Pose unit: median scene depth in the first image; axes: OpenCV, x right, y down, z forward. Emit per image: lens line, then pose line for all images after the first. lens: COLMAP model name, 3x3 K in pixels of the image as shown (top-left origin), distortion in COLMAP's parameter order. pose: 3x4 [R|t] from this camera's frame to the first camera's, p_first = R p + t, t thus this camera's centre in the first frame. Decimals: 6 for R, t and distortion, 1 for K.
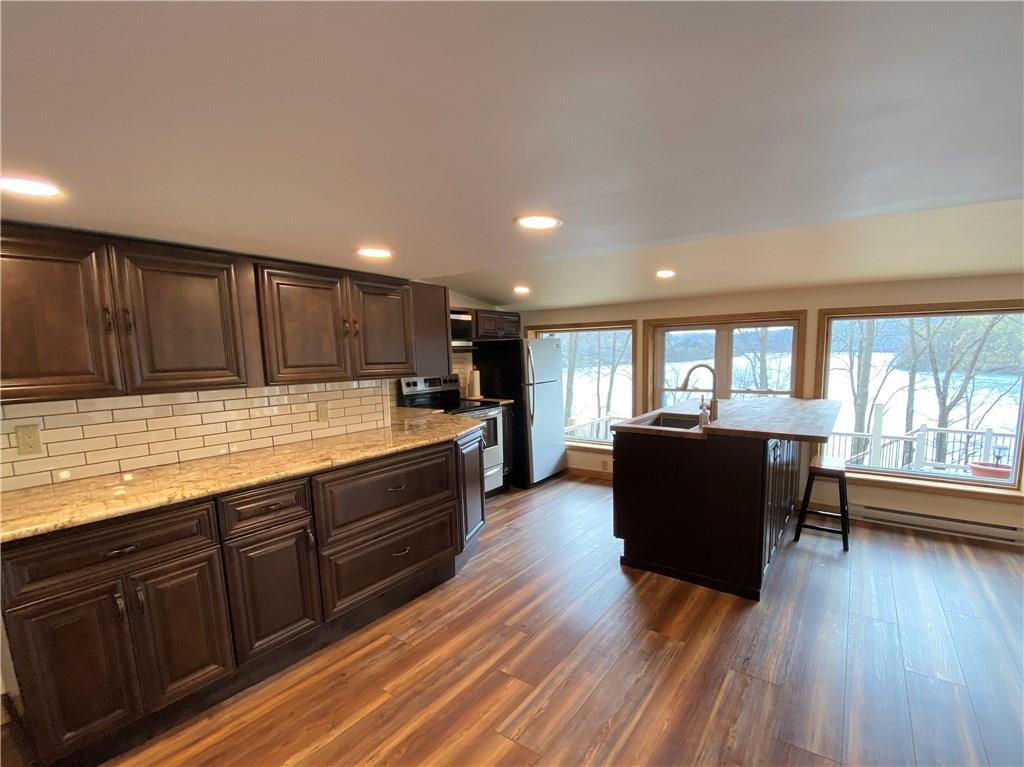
lens RADIAL K [[439.3, 0, 519.6], [0, 439.3, 415.8], [0, 0, 1]] dist [0.002273, -0.000027]
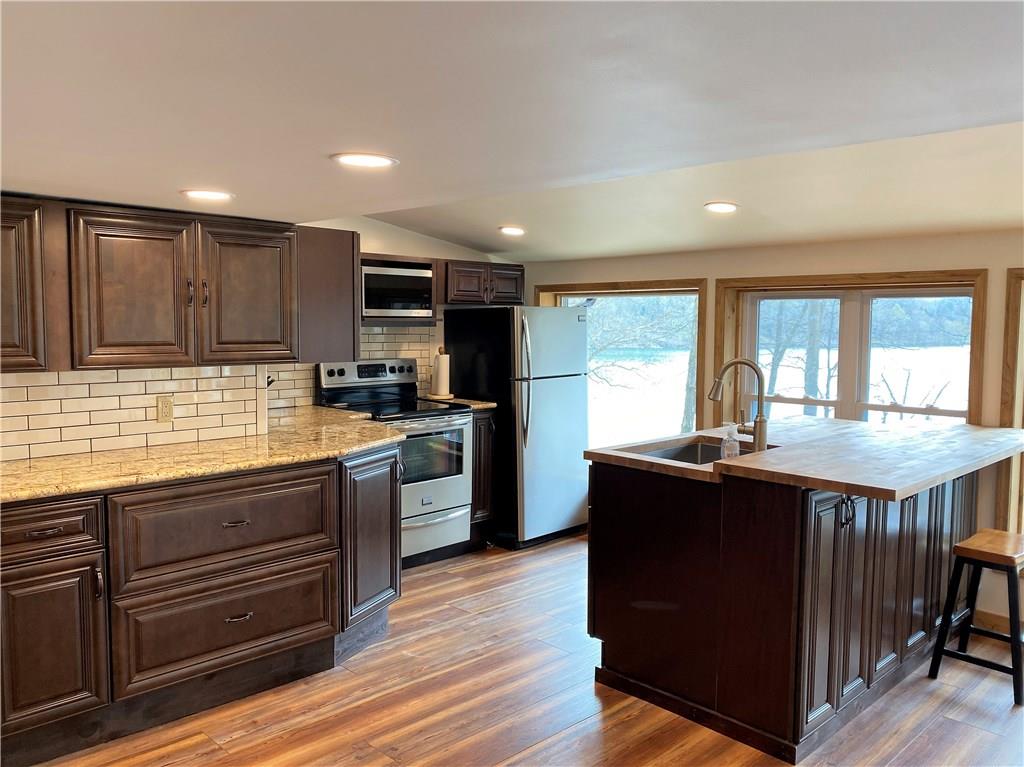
lens RADIAL K [[777.2, 0, 512.0], [0, 777.2, 383.5], [0, 0, 1]] dist [-0.001495, 0.002930]
pose [[0.979191, 0.041812, -0.198586, 0.319777], [-0.053084, 0.997247, -0.051780, -0.012119], [0.195874, 0.061244, 0.978715, -0.109777]]
